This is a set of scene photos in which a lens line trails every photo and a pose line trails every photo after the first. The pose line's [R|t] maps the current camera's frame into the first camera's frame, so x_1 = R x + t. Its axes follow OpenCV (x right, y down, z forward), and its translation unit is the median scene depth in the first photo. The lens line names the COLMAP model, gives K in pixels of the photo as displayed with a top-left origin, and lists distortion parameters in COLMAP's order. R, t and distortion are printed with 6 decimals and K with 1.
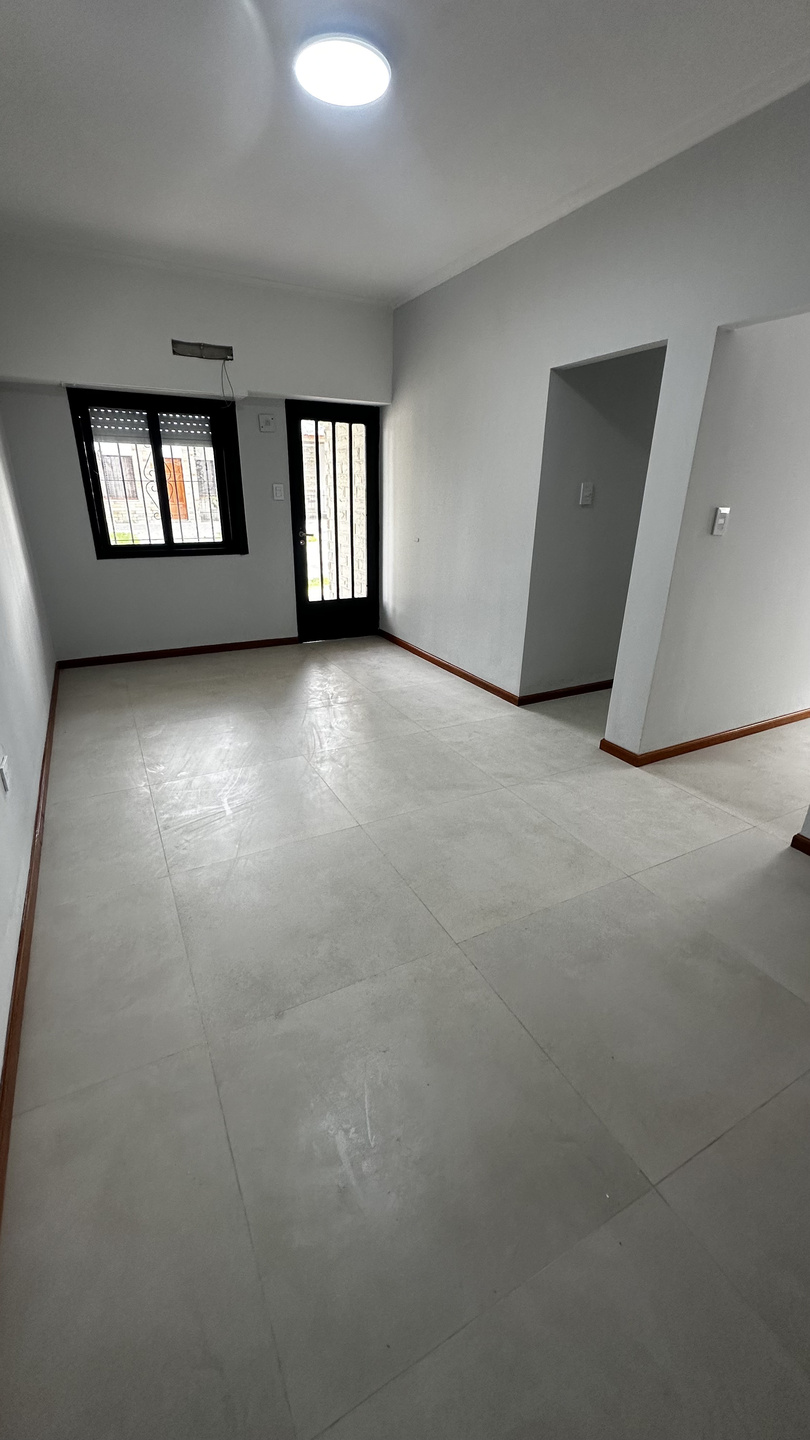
lens RADIAL K [[572.7, 0, 403.4], [0, 572.7, 718.1], [0, 0, 1]] dist [-0.001158, -0.000147]
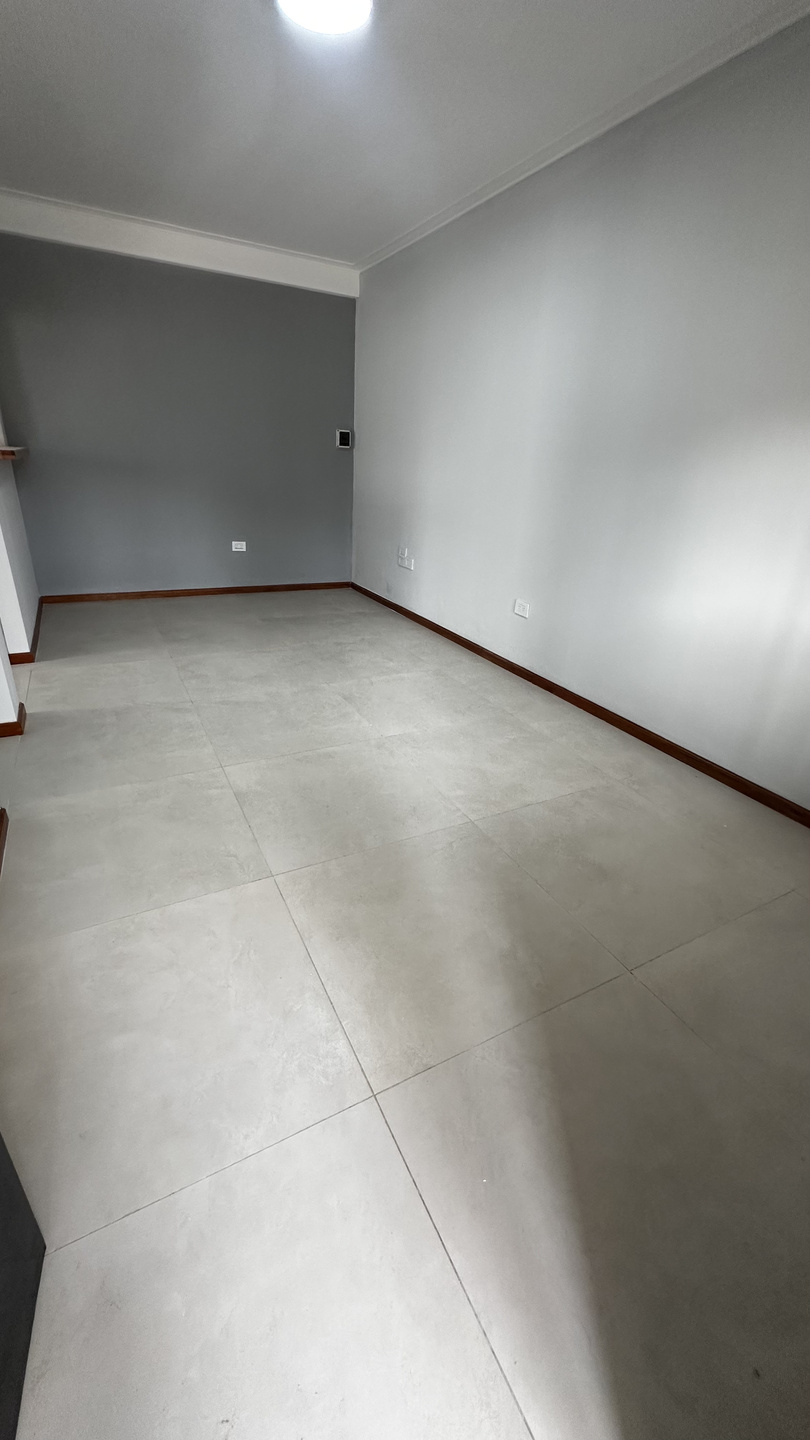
lens RADIAL K [[572.7, 0, 403.4], [0, 572.7, 718.1], [0, 0, 1]] dist [-0.001158, -0.000147]
pose [[-0.997884, -0.060548, -0.023697, -0.202463], [-0.058803, 0.684872, 0.726287, -0.673206], [-0.027745, 0.726143, -0.686983, 1.760704]]
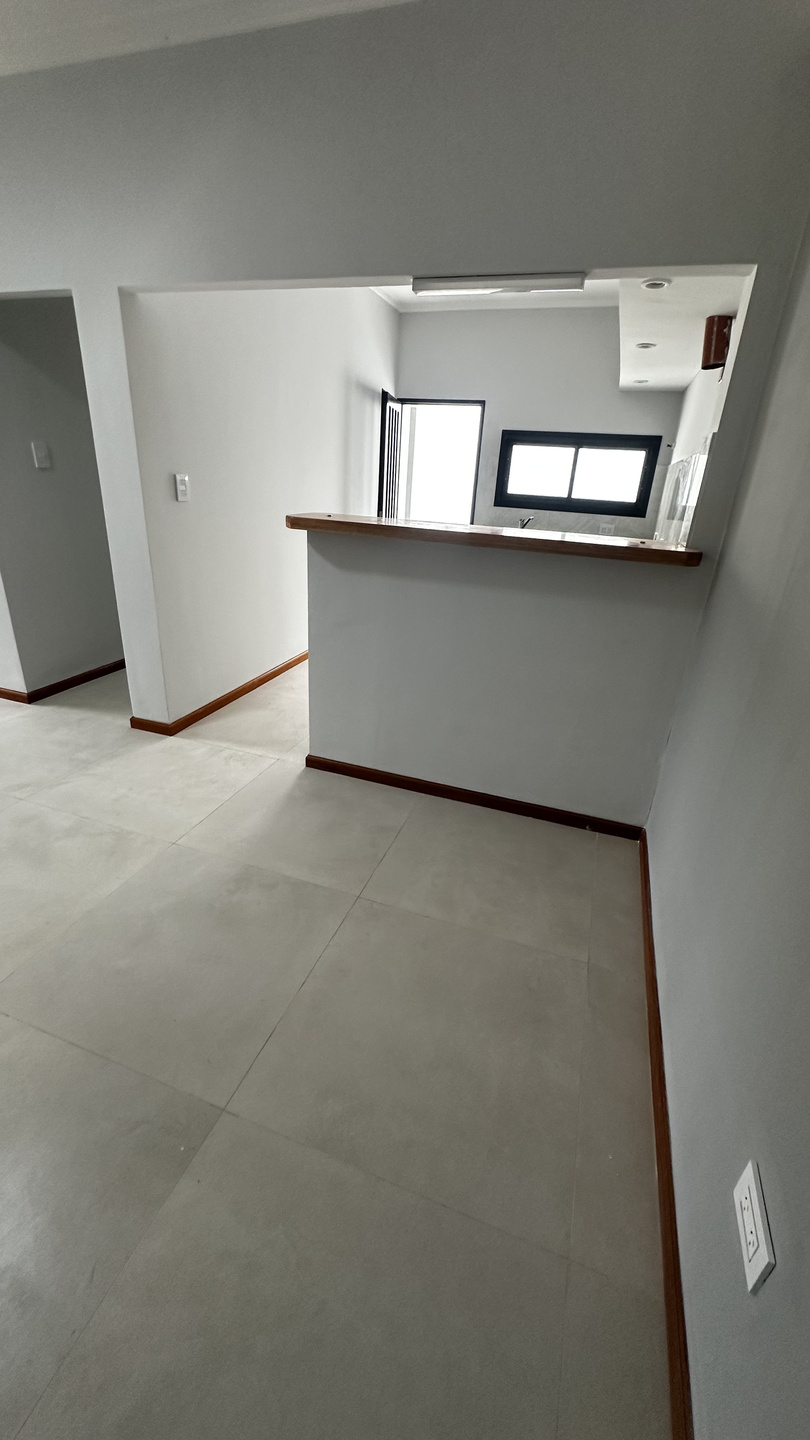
lens RADIAL K [[572.7, 0, 403.4], [0, 572.7, 718.1], [0, 0, 1]] dist [-0.001158, -0.000147]
pose [[0.727174, -0.245636, 0.641000, 0.073165], [0.213866, 0.968378, 0.128472, 0.014254], [-0.652288, 0.043666, 0.756712, -0.031791]]
